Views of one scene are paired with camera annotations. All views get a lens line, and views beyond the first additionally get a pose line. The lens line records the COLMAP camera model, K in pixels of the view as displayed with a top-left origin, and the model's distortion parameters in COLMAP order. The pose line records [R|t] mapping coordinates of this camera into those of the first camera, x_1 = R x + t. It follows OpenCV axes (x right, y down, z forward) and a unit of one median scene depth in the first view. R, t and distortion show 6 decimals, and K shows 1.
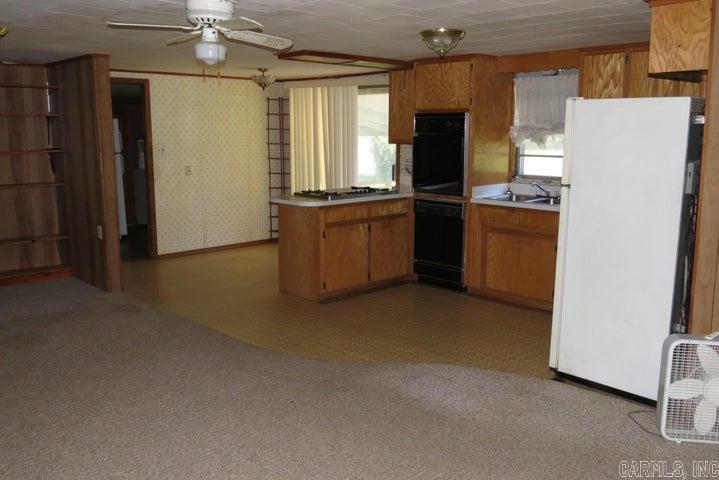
lens RADIAL K [[641.7, 0, 359.5], [0, 641.7, 240.0], [0, 0, 1]] dist [0.010141, 0.004856]
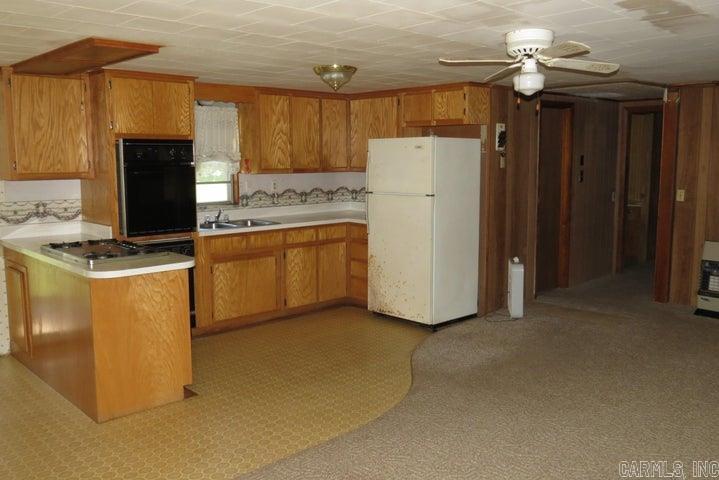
lens RADIAL K [[641.7, 0, 359.5], [0, 641.7, 240.0], [0, 0, 1]] dist [0.010141, 0.004856]
pose [[0.008659, -0.133549, 0.991004, -0.830992], [0.175478, 0.975866, 0.129975, -0.149288], [-0.984445, 0.172774, 0.031885, 0.834792]]
